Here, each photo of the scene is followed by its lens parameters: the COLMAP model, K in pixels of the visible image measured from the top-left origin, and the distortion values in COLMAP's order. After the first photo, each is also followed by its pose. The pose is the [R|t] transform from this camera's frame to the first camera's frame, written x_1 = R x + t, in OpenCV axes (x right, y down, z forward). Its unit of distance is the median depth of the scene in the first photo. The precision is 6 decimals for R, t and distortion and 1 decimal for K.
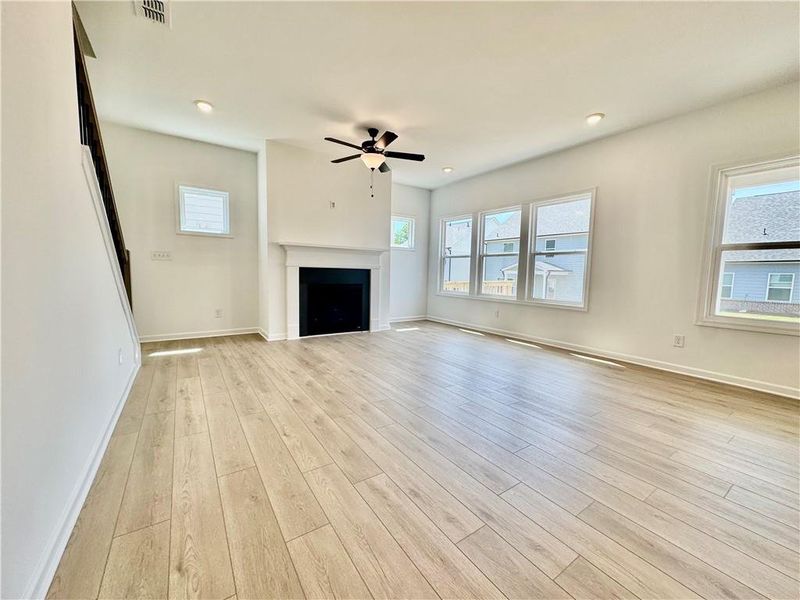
lens RADIAL K [[319.7, 0, 400.0], [0, 319.7, 300.0], [0, 0, 1]] dist [0.000233, 0.000008]
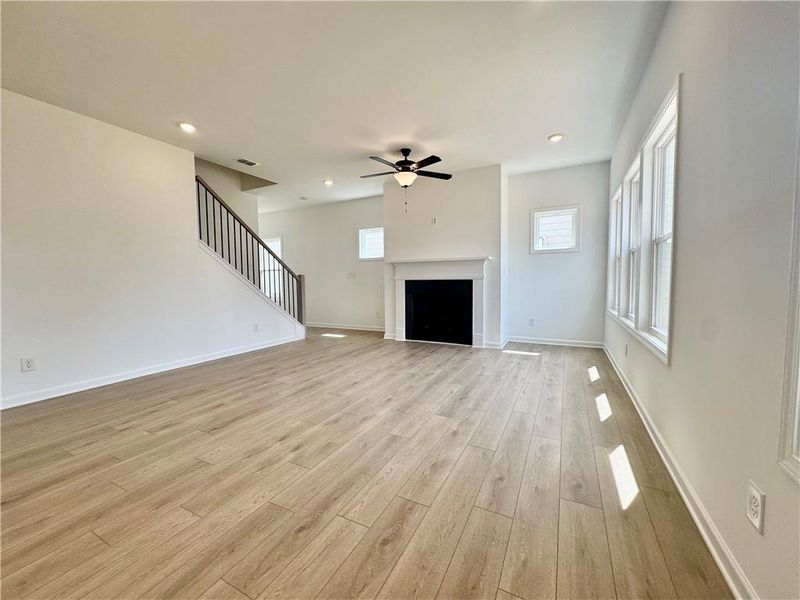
lens RADIAL K [[313.0, 0, 400.0], [0, 313.0, 300.0], [0, 0, 1]] dist [-0.026937, 0.000031]
pose [[0.497098, 0.023976, -0.867363, 0.691045], [-0.059647, 0.998198, -0.006592, -0.020837], [0.865642, 0.055012, 0.497632, 0.417791]]
